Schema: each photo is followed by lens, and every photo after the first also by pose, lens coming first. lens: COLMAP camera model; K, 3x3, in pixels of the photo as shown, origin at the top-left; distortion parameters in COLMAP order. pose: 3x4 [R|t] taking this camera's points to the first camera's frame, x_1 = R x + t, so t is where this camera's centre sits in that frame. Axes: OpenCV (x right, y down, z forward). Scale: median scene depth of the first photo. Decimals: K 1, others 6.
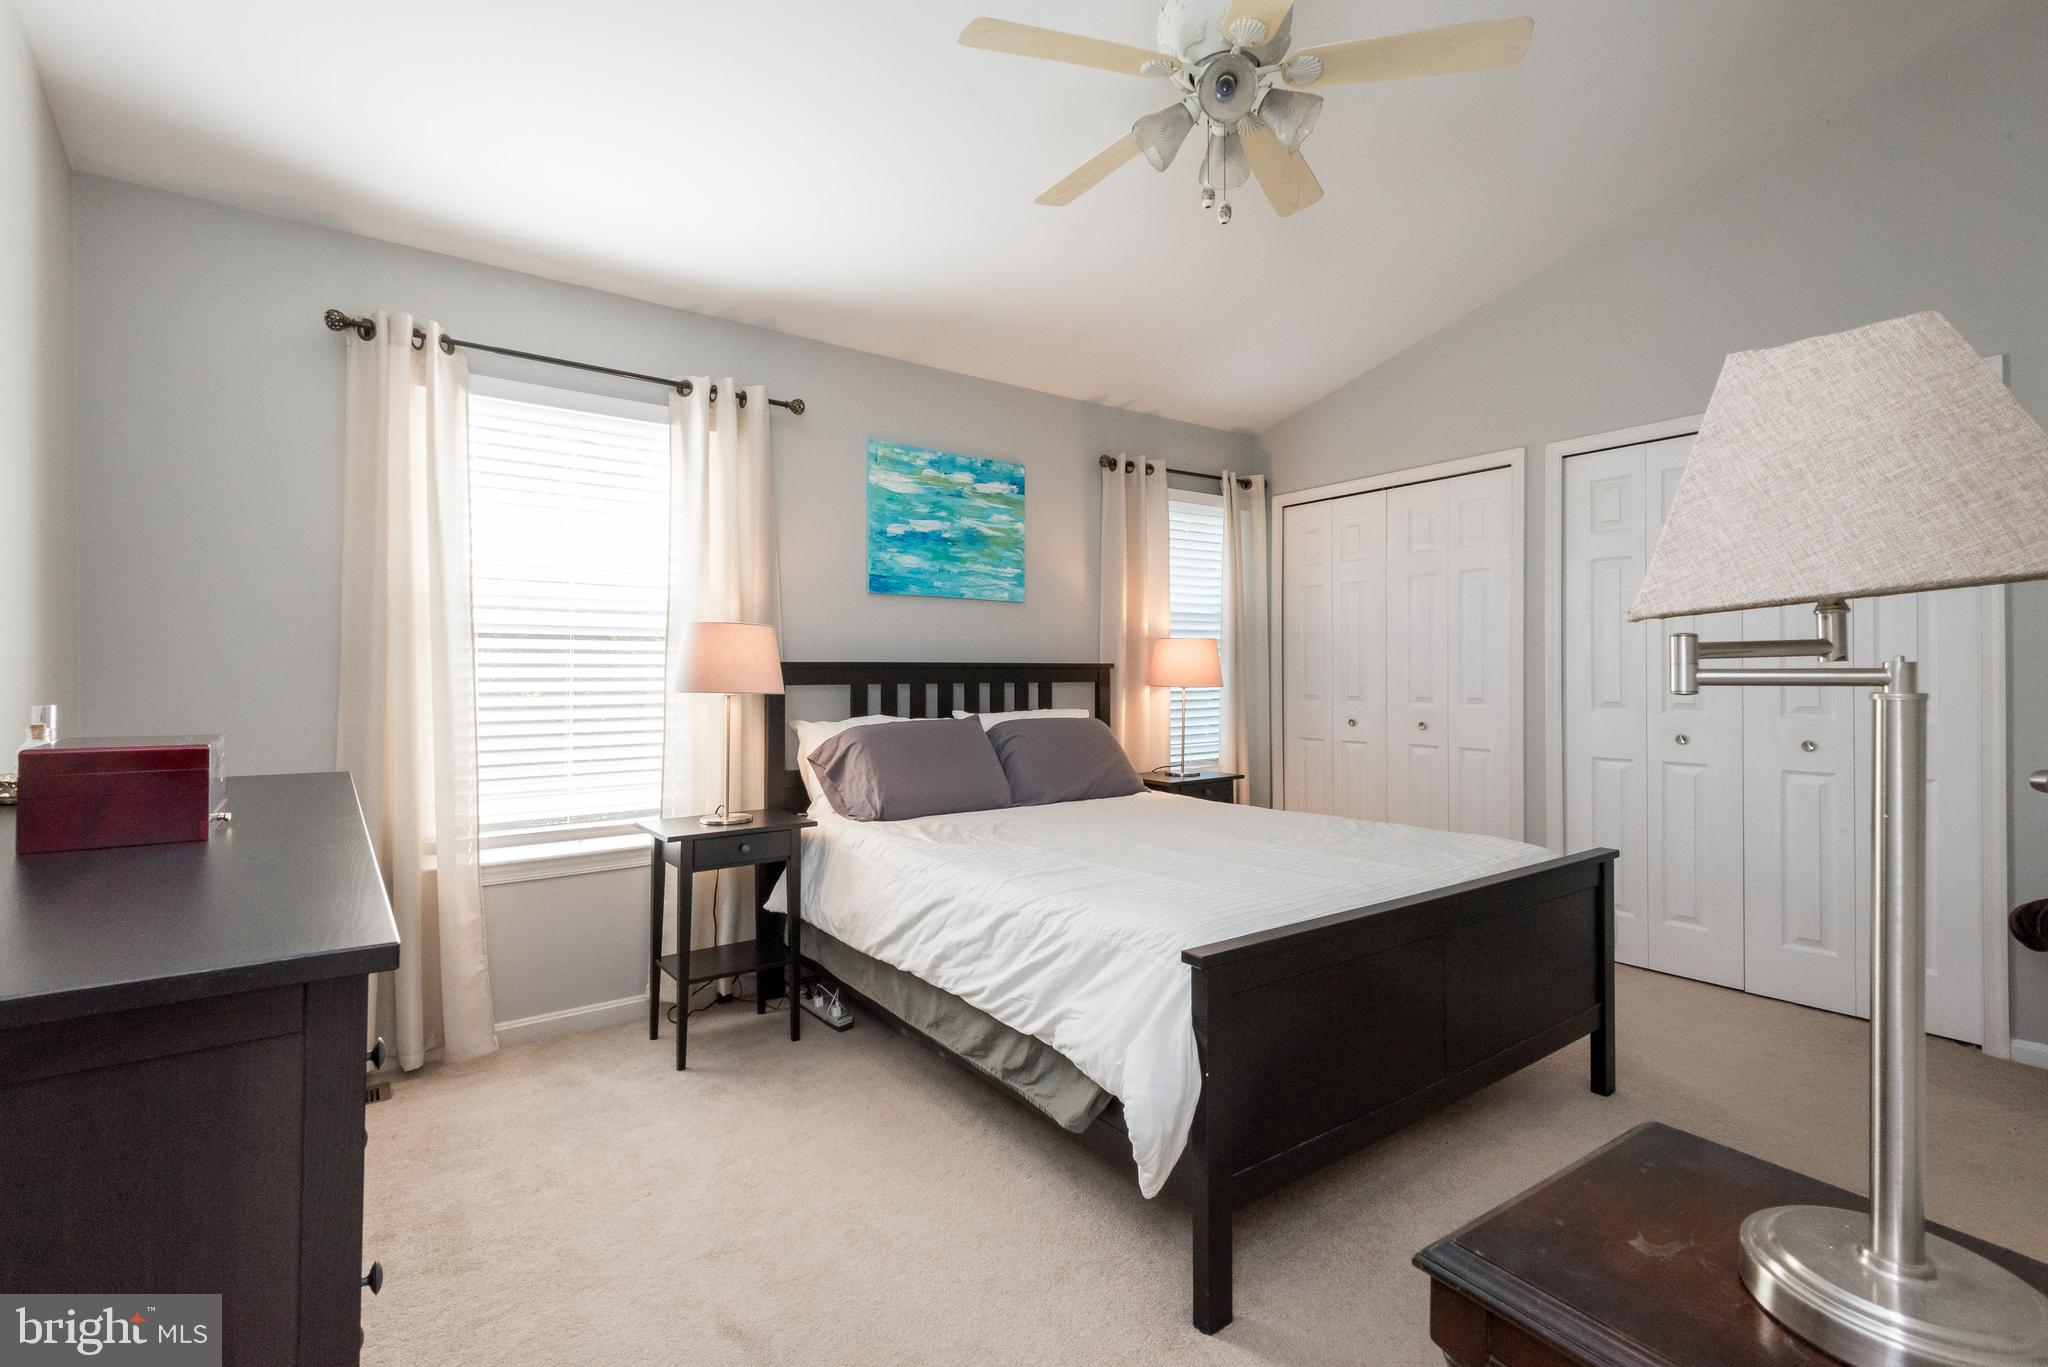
lens RADIAL K [[926.0, 0, 1027.3], [0, 926.0, 674.5], [0, 0, 1]] dist [0.009798, -0.003949]
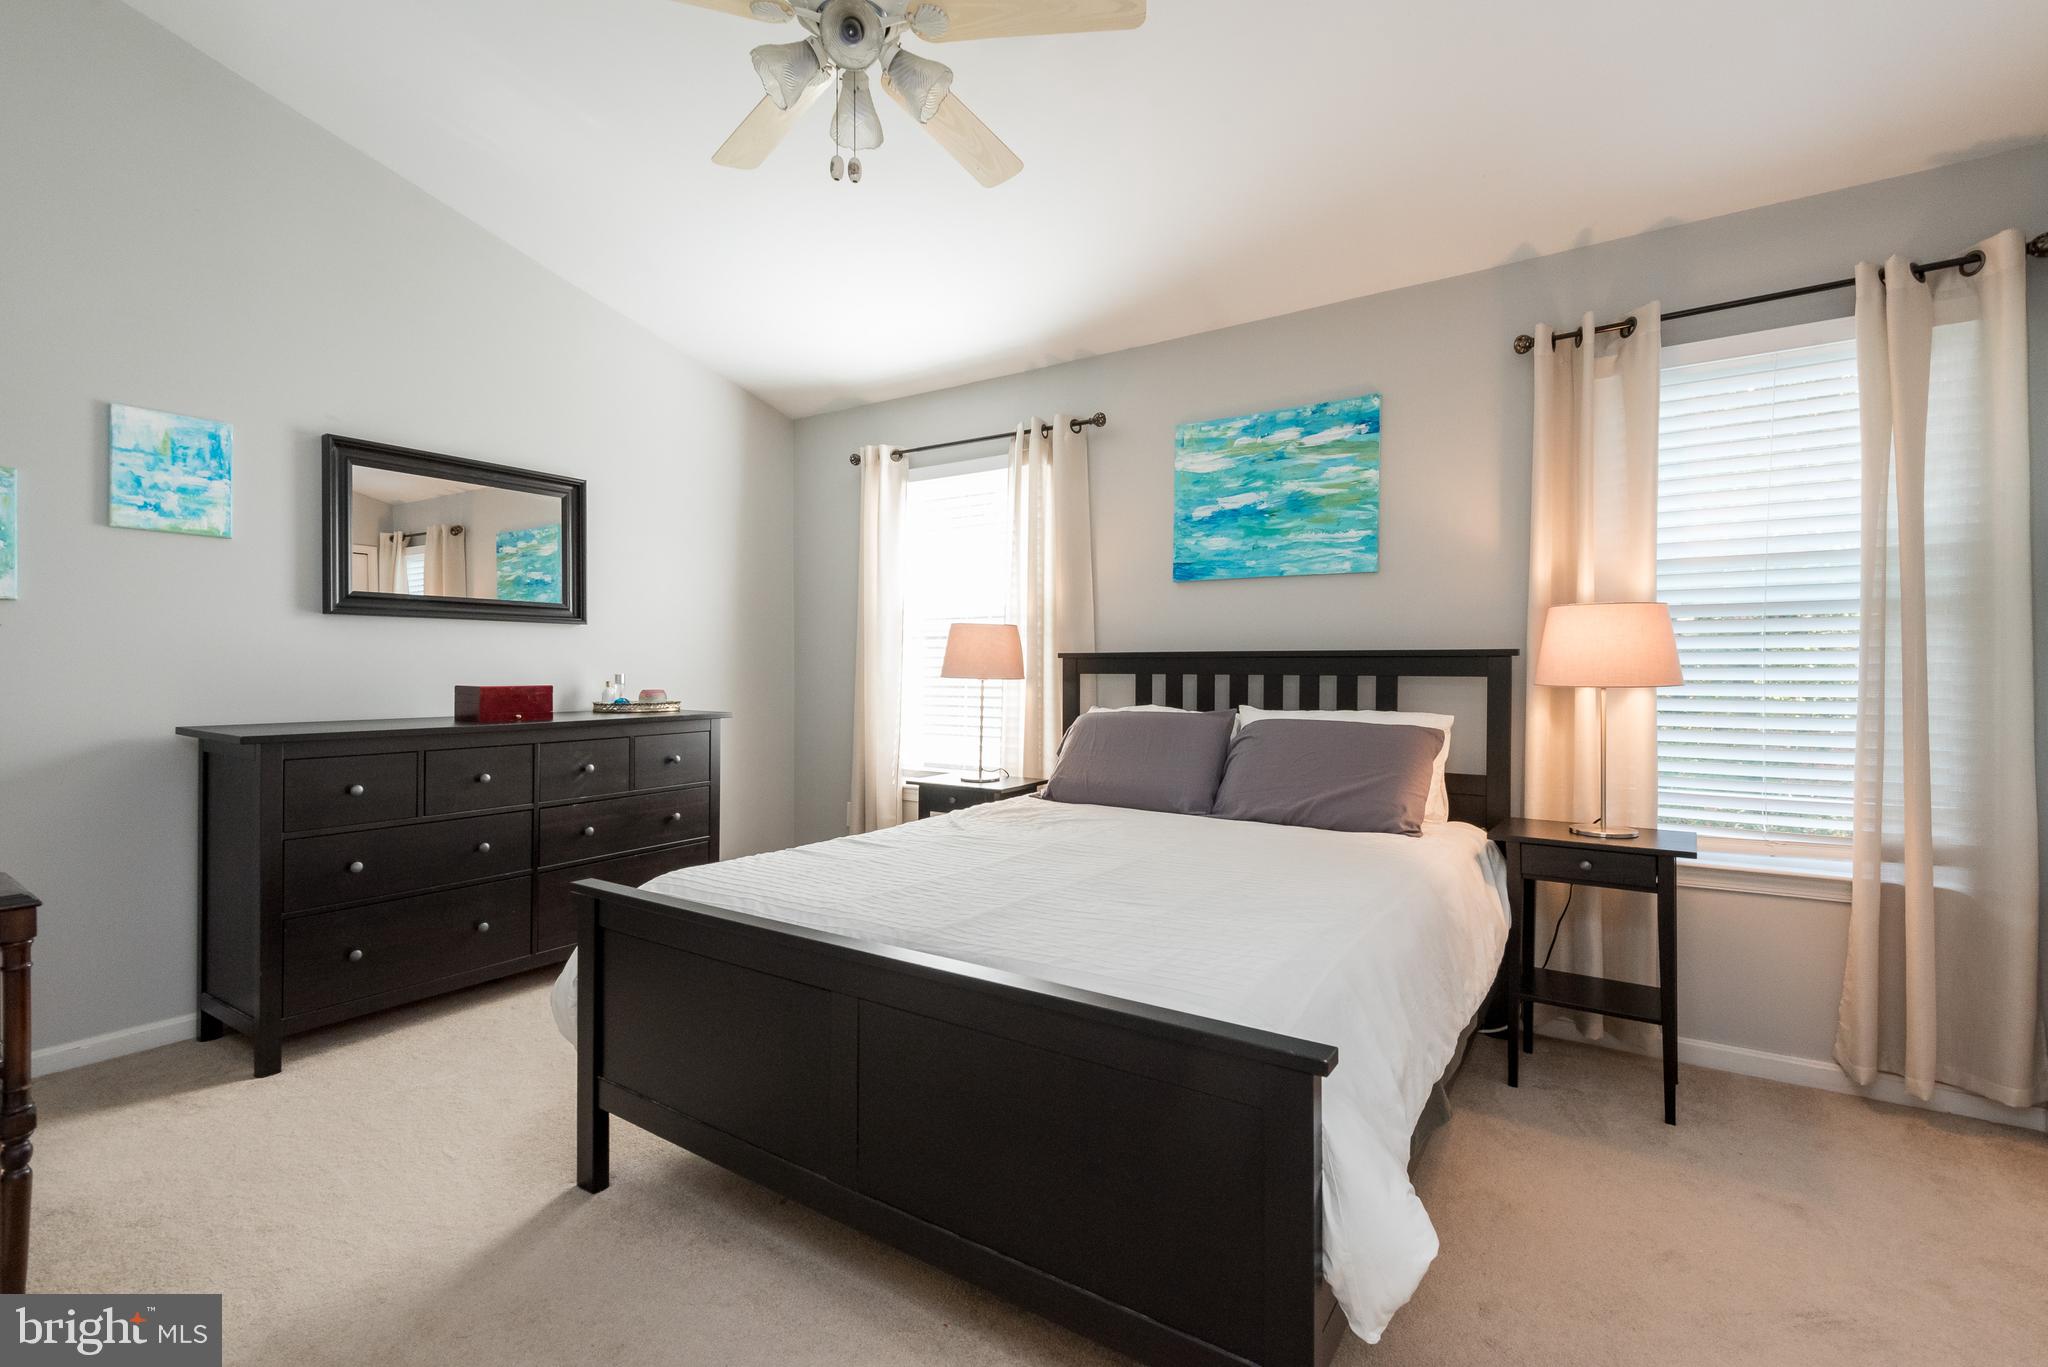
lens RADIAL K [[926.0, 0, 1020.5], [0, 926.0, 671.5], [0, 0, 1]] dist [0.009798, -0.003949]
pose [[0.317343, 0.014417, -0.948201, 0.680380], [0.000735, 0.999880, 0.015449, -0.006873], [0.948310, -0.005600, 0.317295, 0.498794]]
